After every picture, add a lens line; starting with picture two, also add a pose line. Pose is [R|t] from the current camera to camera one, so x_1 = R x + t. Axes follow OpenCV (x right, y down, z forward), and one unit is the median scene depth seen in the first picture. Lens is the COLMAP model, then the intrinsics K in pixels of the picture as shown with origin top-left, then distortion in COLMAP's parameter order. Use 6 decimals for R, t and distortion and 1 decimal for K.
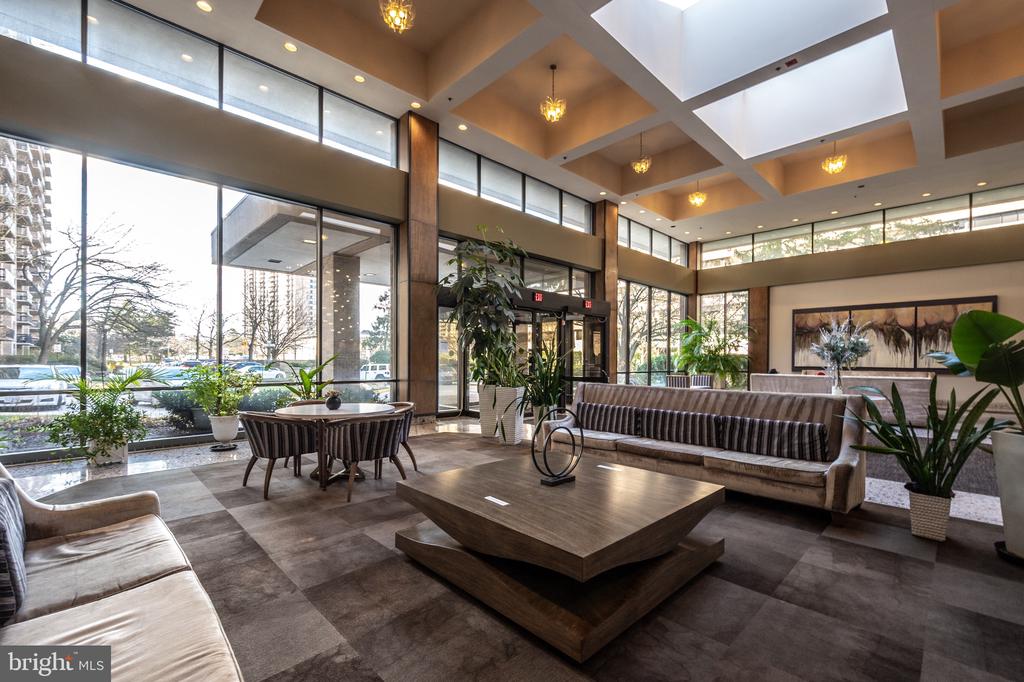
lens RADIAL K [[439.4, 0, 507.3], [0, 439.4, 361.1], [0, 0, 1]] dist [-0.002417, -0.000575]
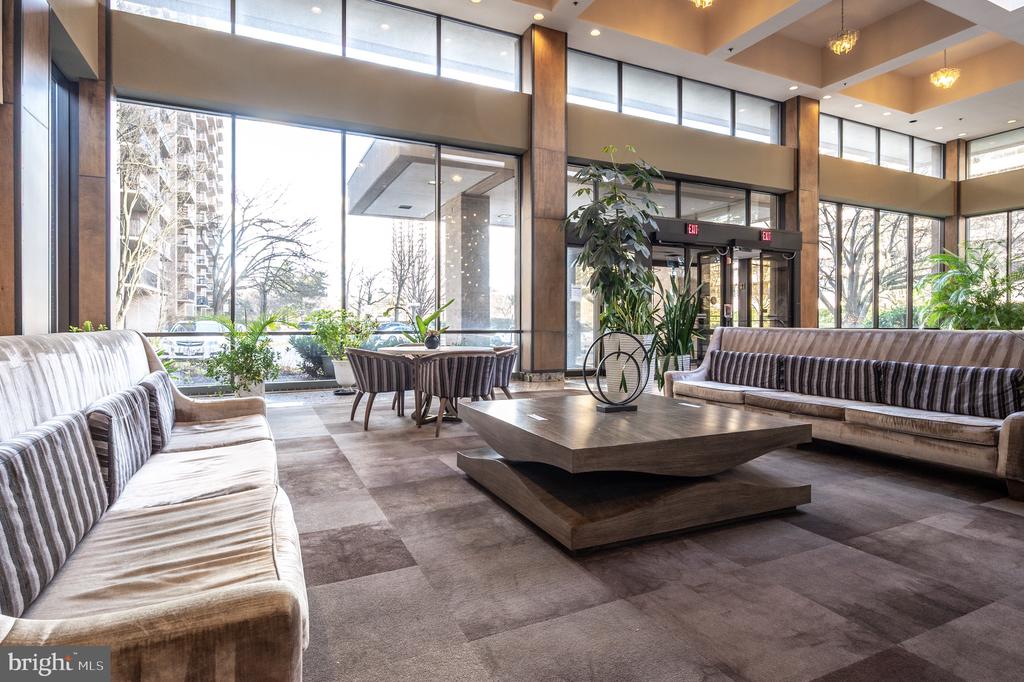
lens RADIAL K [[548.9, 0, 514.8], [0, 548.9, 322.2], [0, 0, 1]] dist [-0.003846, -0.001185]
pose [[0.950363, -0.000531, -0.311143, 0.092576], [0.000412, 1.000000, -0.000448, 0.029892], [0.311143, 0.000297, 0.950363, -0.059366]]
